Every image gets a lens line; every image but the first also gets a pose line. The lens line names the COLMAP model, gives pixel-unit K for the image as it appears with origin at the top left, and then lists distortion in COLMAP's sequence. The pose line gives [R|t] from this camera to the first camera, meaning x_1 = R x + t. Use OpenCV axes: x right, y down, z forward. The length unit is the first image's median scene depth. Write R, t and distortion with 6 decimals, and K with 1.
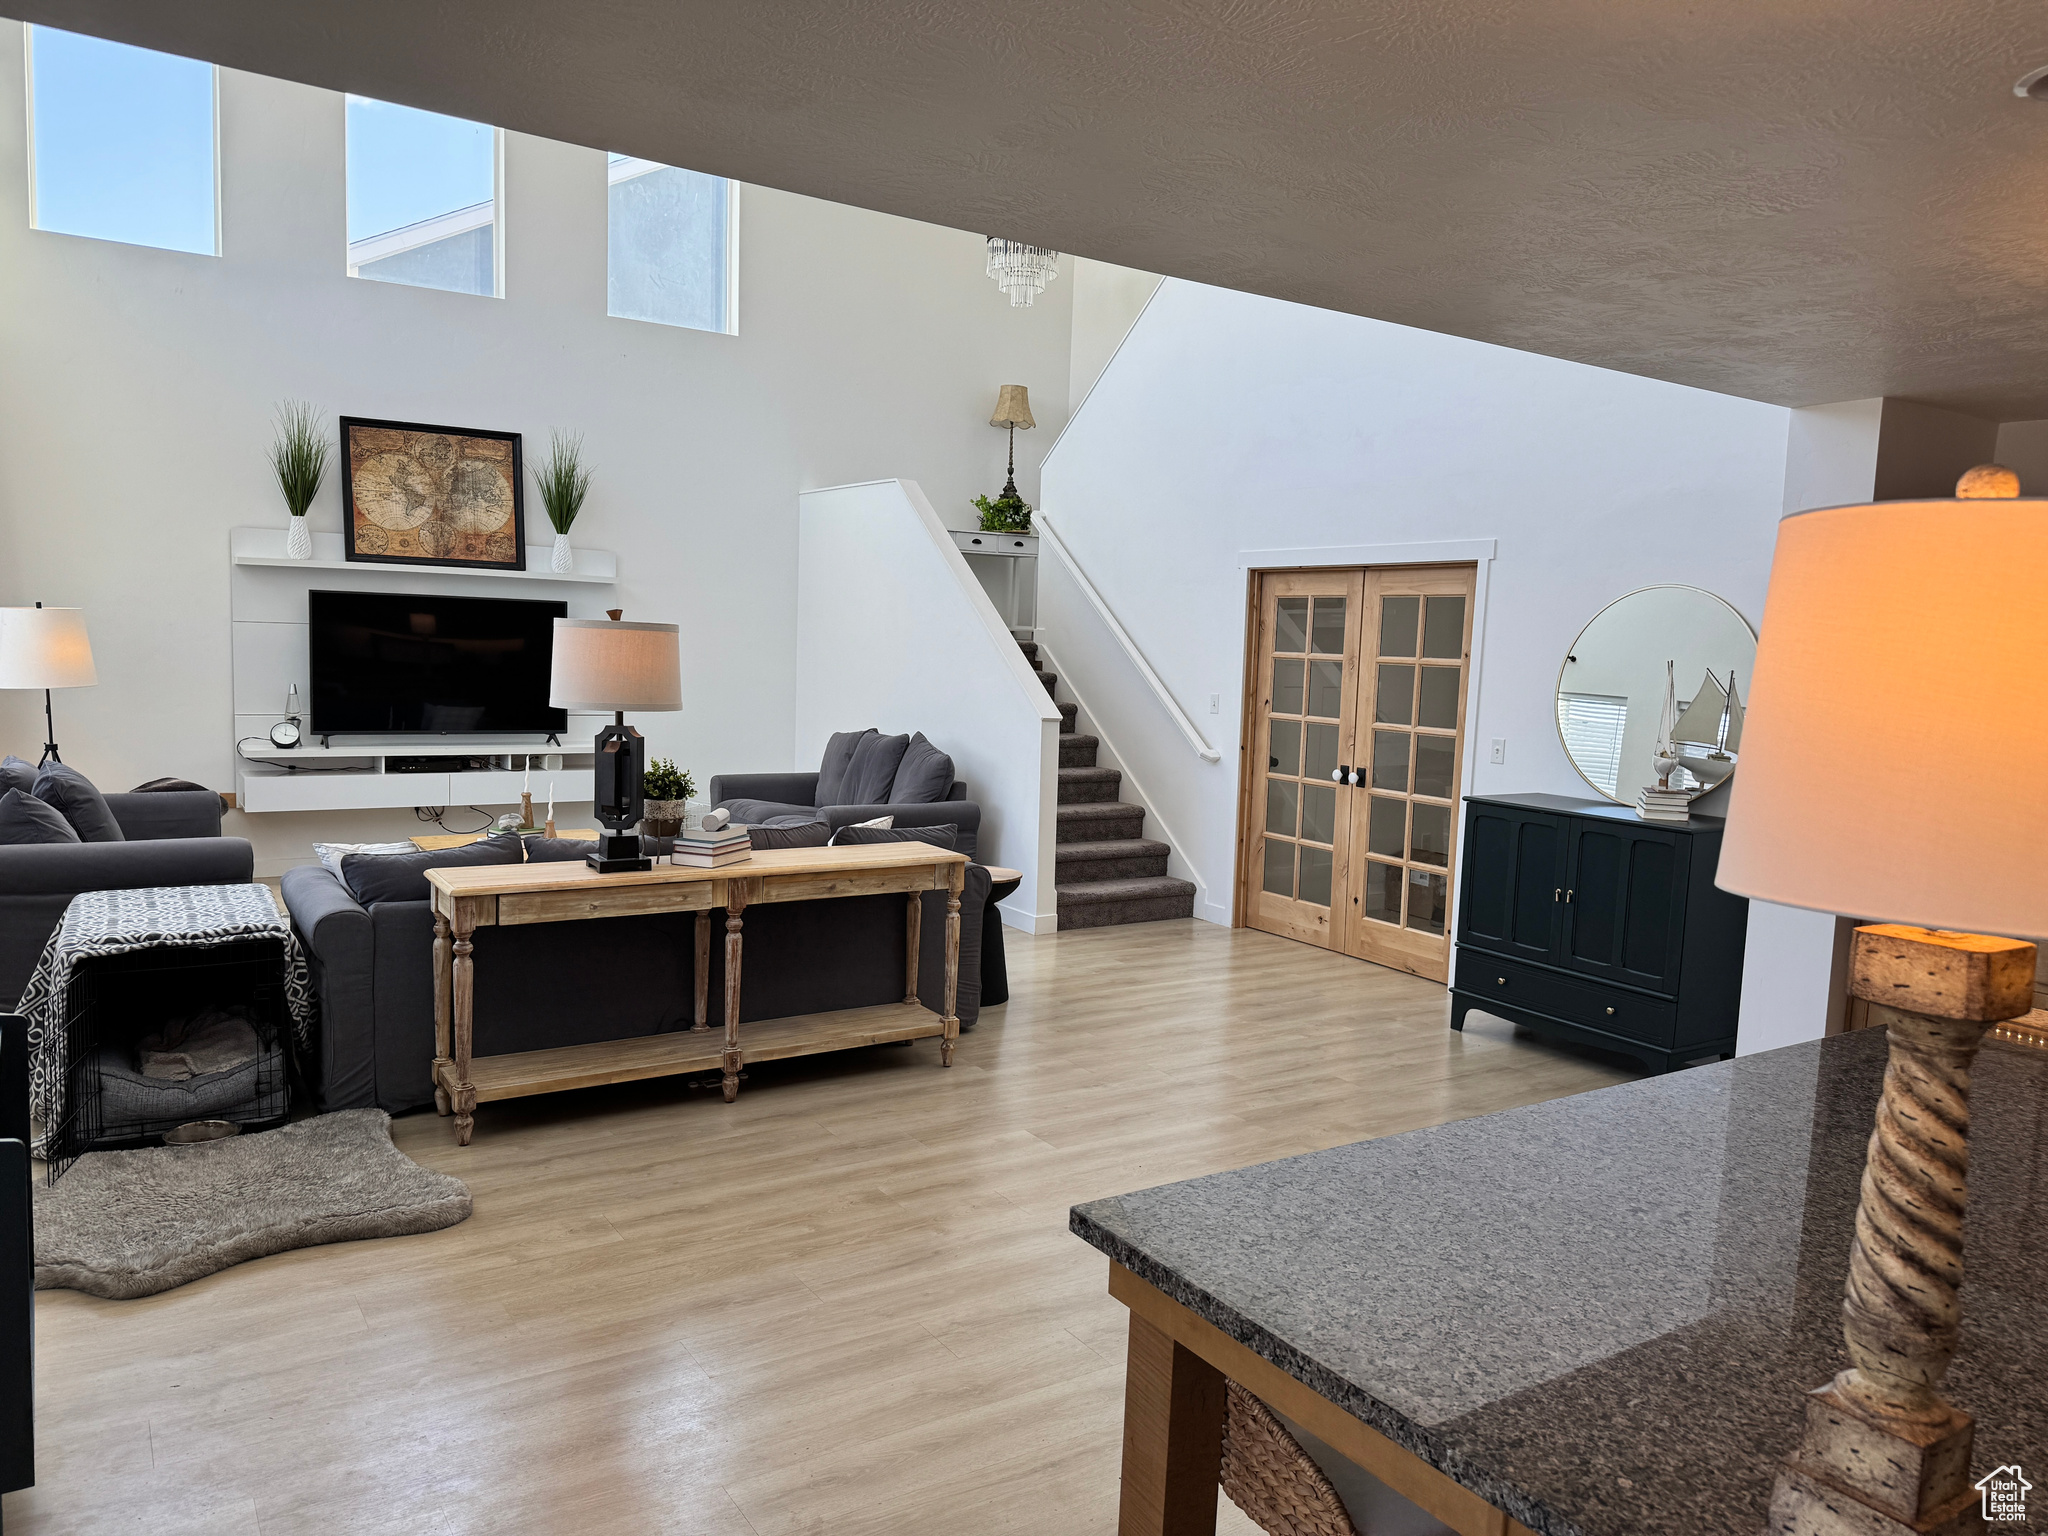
lens RADIAL K [[1320.2, 0, 1007.1], [0, 1320.2, 774.6], [0, 0, 1]] dist [0.005473, -0.002624]
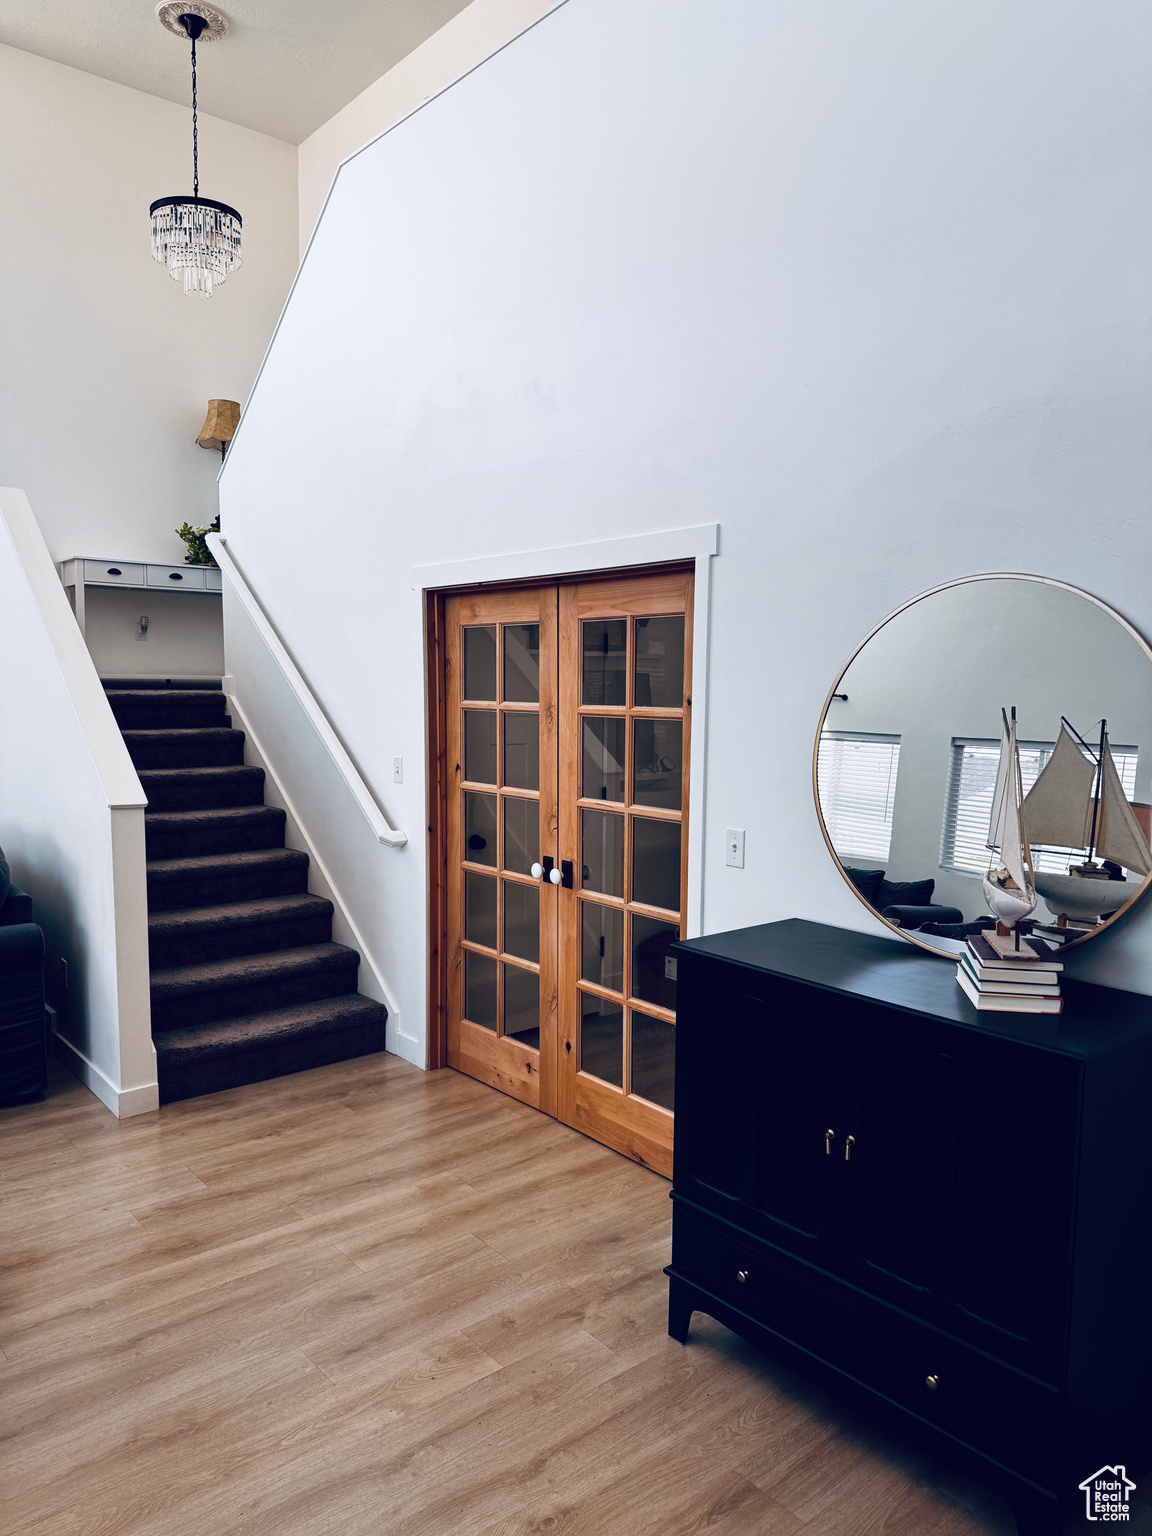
lens RADIAL K [[1089.0, 0, 582.9], [0, 1089.0, 765.0], [0, 0, 1]] dist [0.027210, -0.022231]
pose [[0.986261, -0.033158, 0.161832, 0.177537], [0.038186, 0.998877, -0.028059, -0.038802], [-0.160719, 0.033854, 0.986419, 0.403025]]
